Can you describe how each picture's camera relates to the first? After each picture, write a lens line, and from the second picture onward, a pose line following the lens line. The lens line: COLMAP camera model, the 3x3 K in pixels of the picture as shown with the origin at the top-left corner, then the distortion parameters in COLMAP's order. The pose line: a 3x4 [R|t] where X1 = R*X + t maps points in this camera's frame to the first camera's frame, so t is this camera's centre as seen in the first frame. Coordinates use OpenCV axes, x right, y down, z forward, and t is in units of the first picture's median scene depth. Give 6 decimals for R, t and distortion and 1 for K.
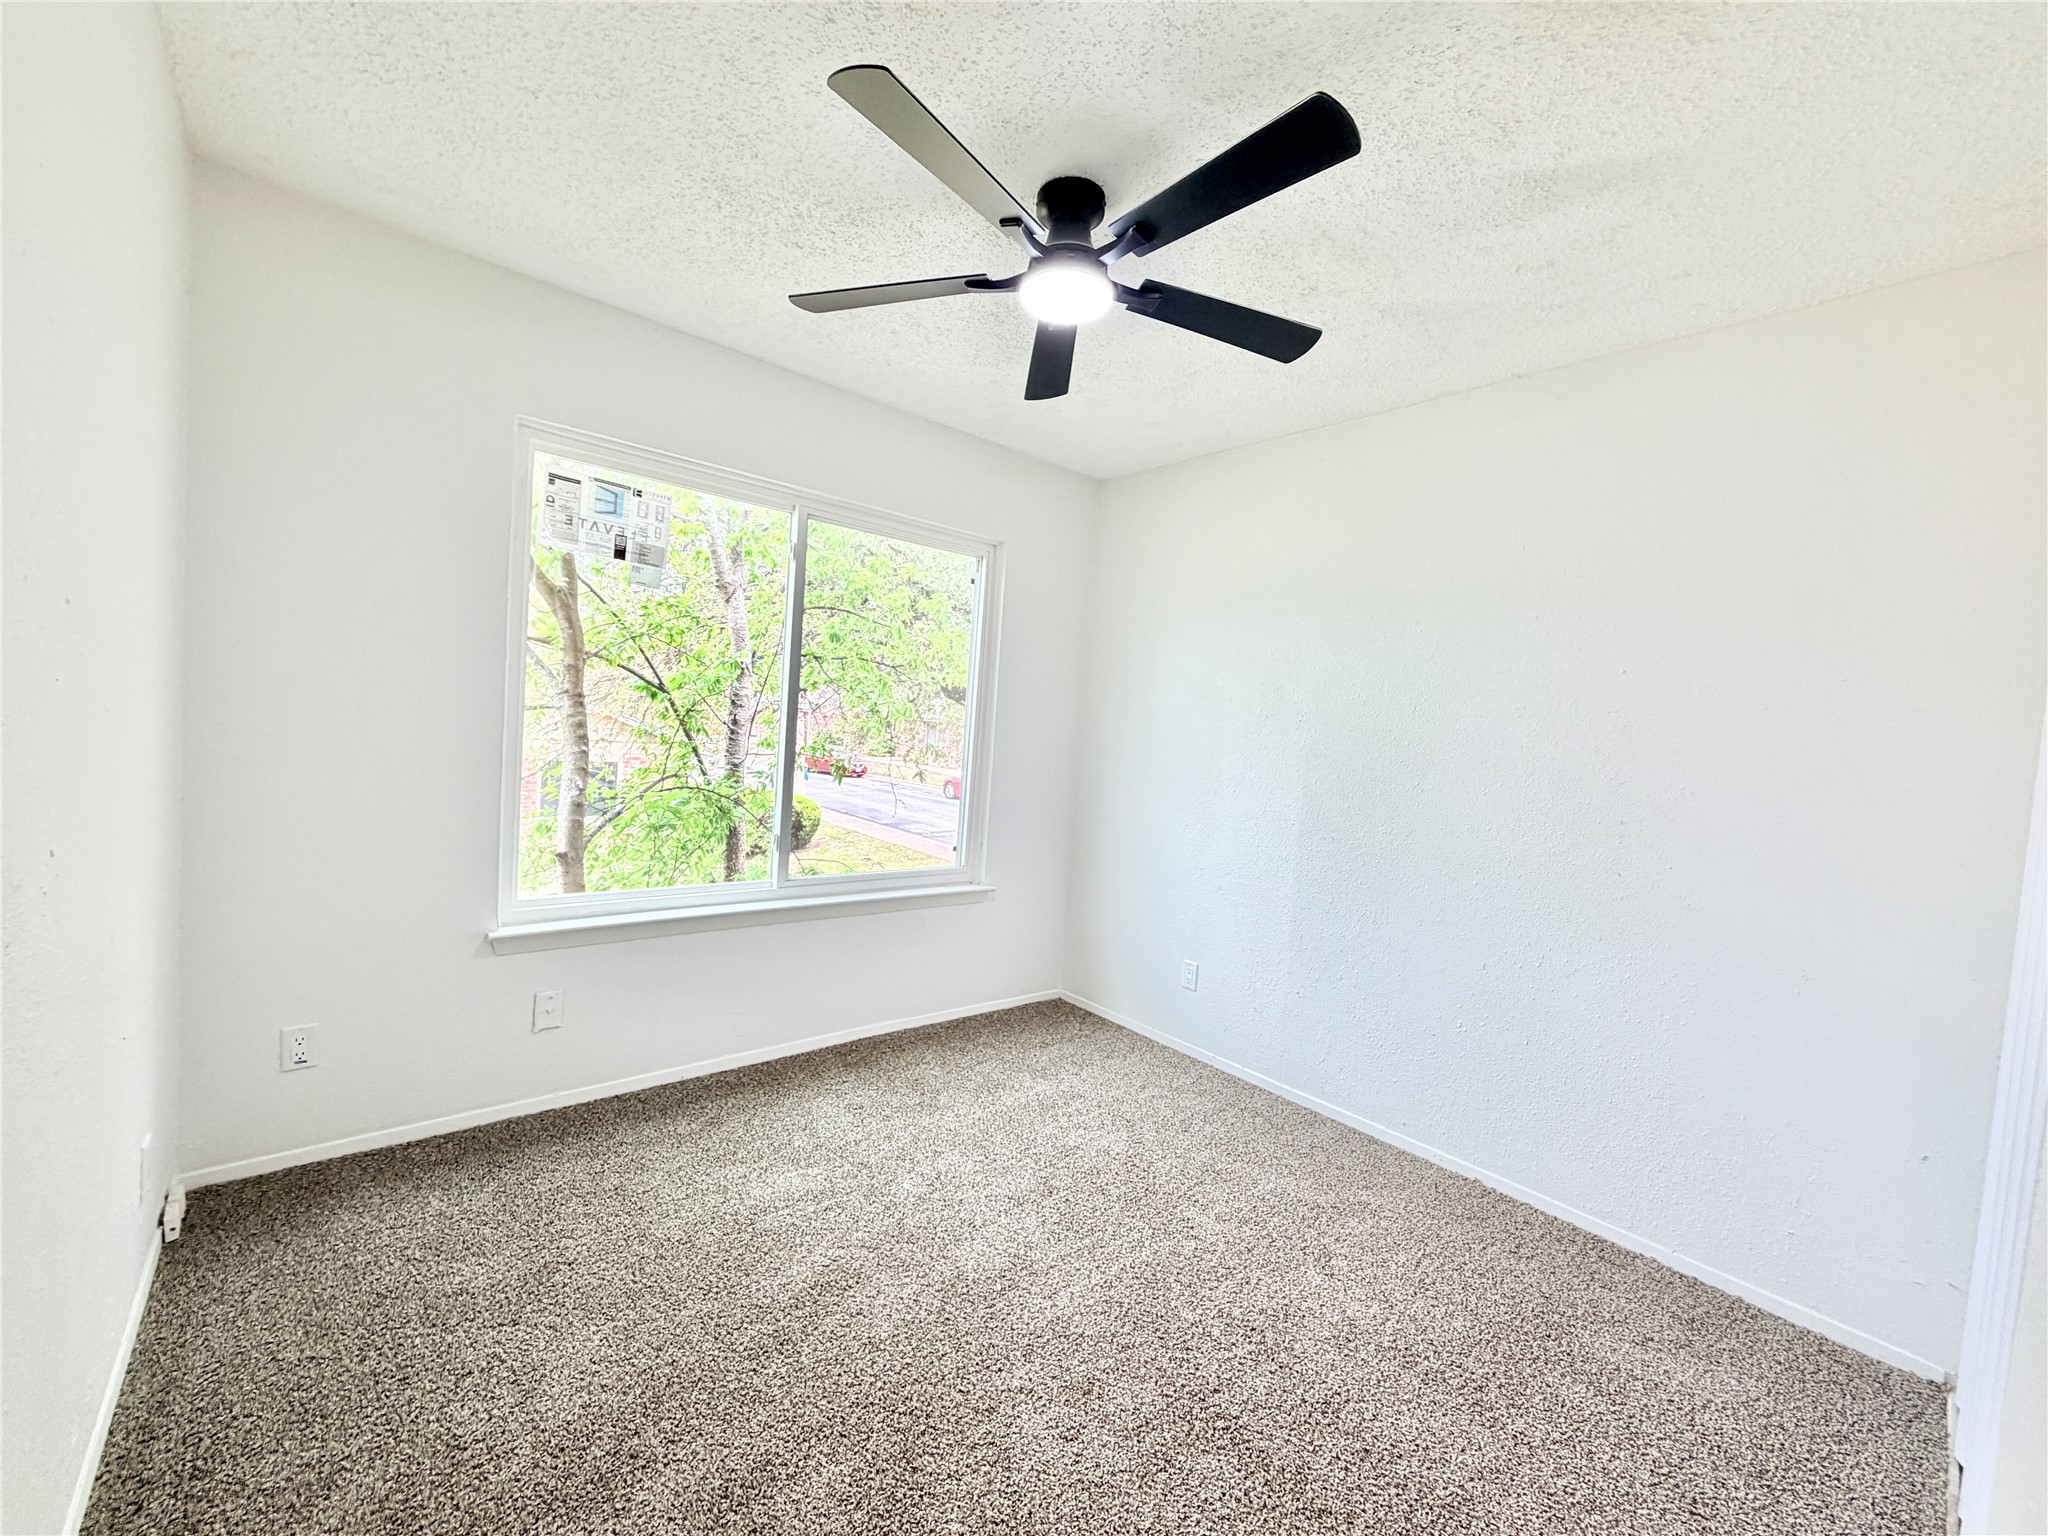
lens RADIAL K [[814.8, 0, 1020.9], [0, 814.8, 770.3], [0, 0, 1]] dist [-0.001595, 0.000691]
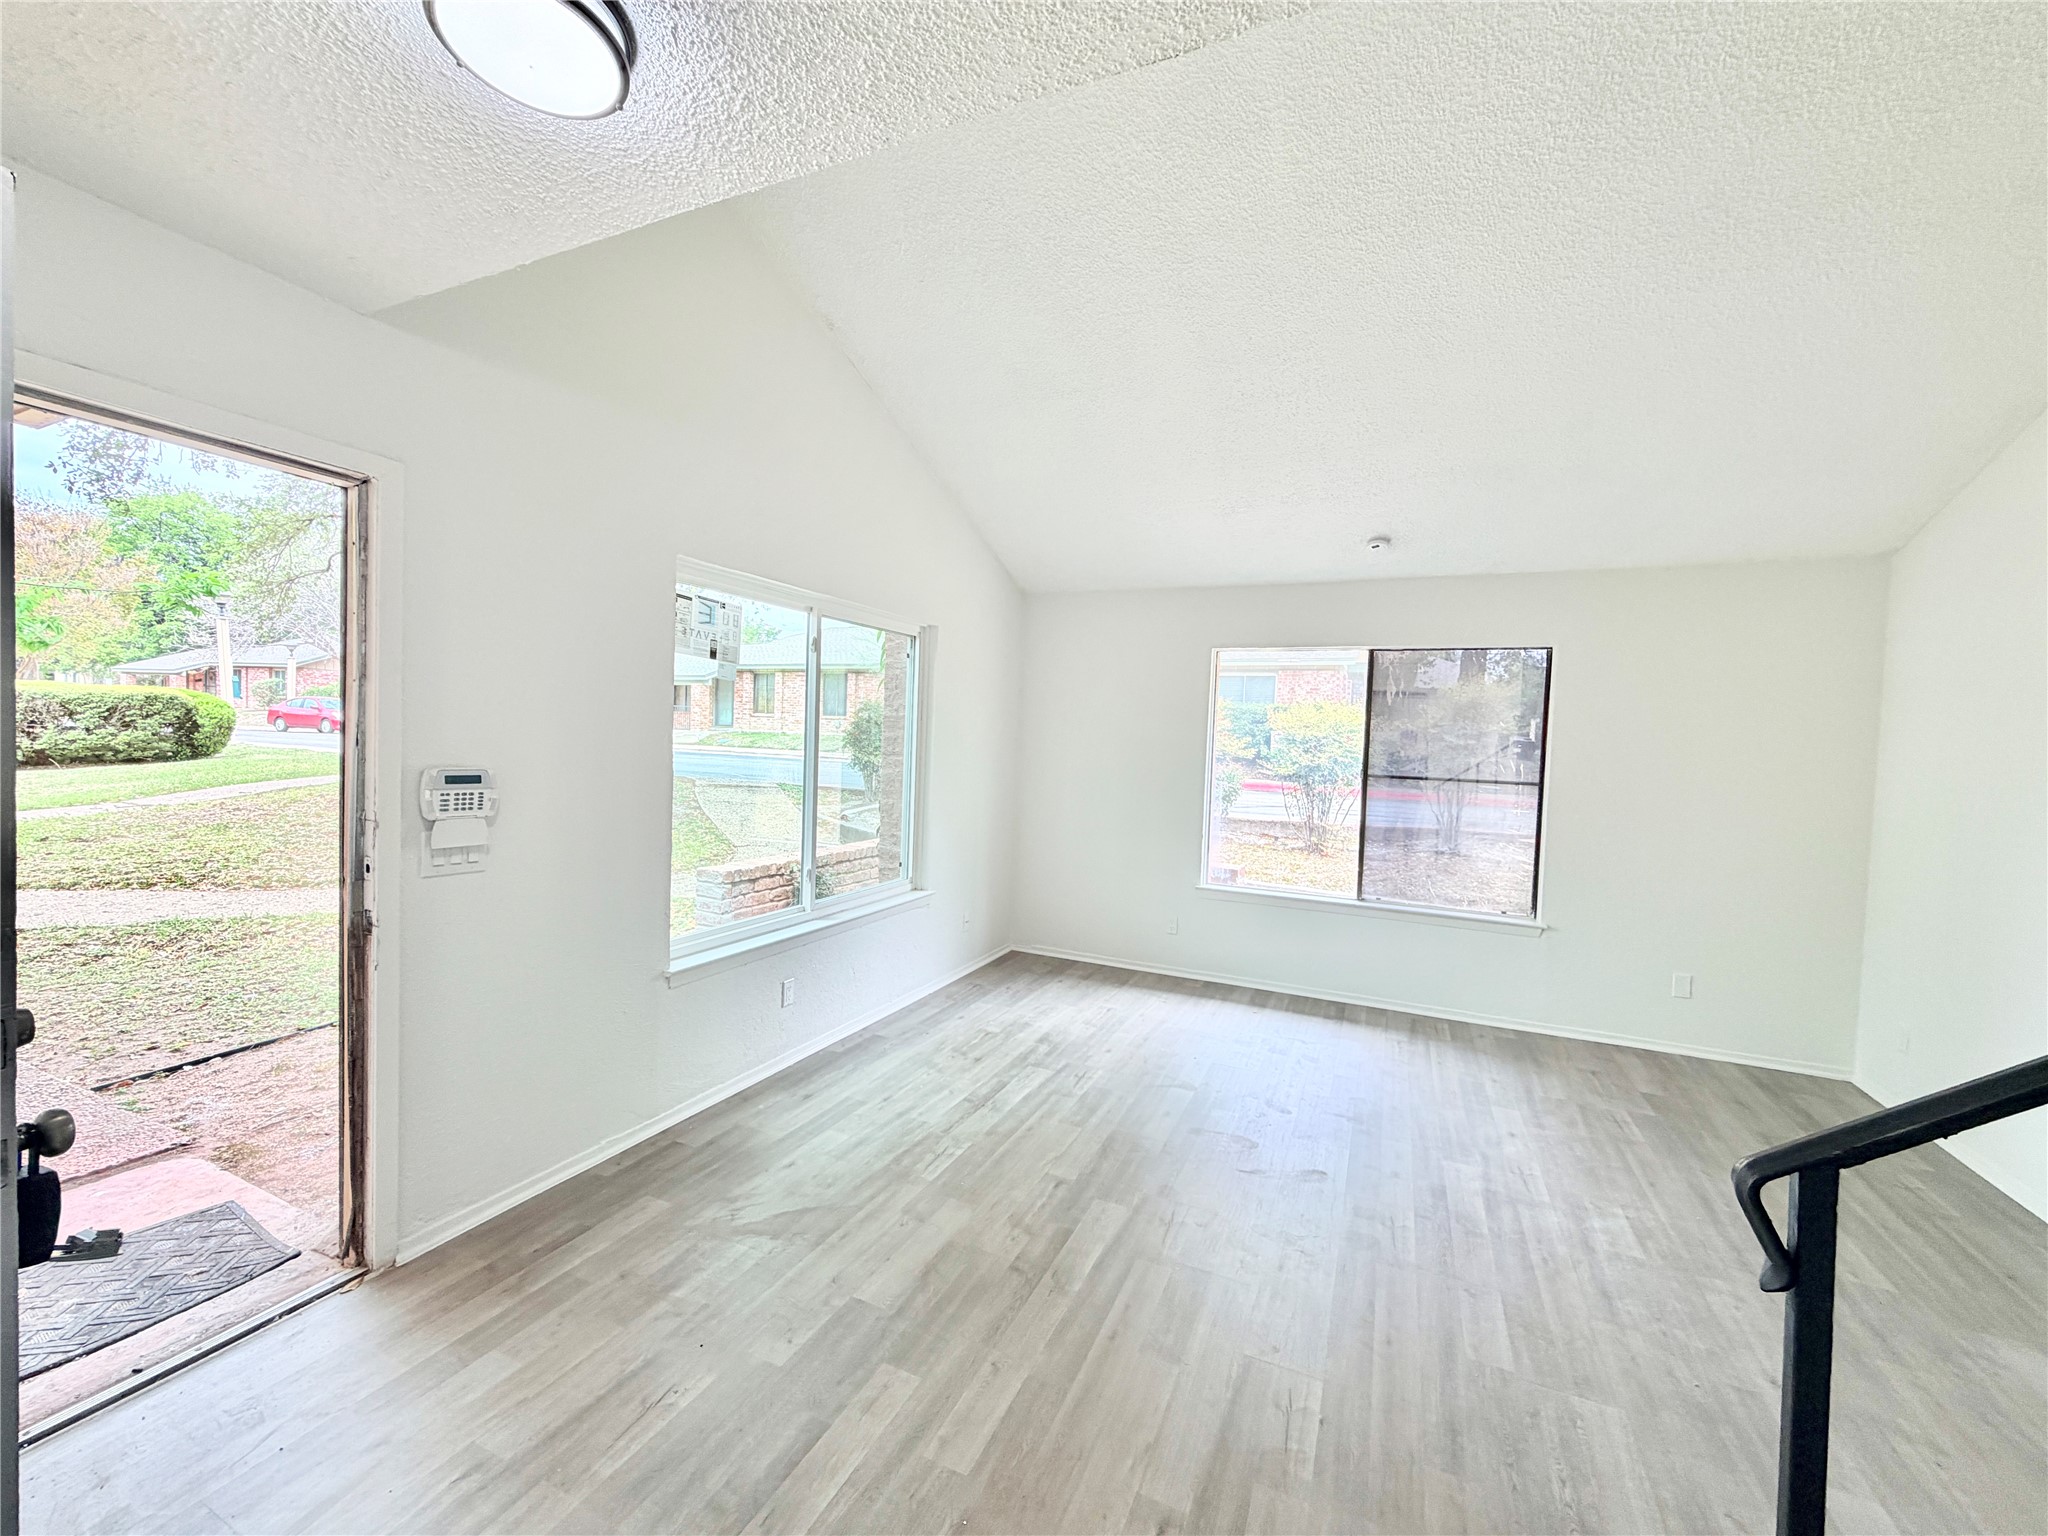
lens RADIAL K [[814.8, 0, 1020.3], [0, 814.8, 772.6], [0, 0, 1]] dist [-0.001595, 0.000691]
pose [[0.913176, -0.065940, 0.402196, -0.527390], [0.068149, 0.997636, 0.008831, -0.060395], [-0.401828, 0.019345, 0.915511, -0.293942]]
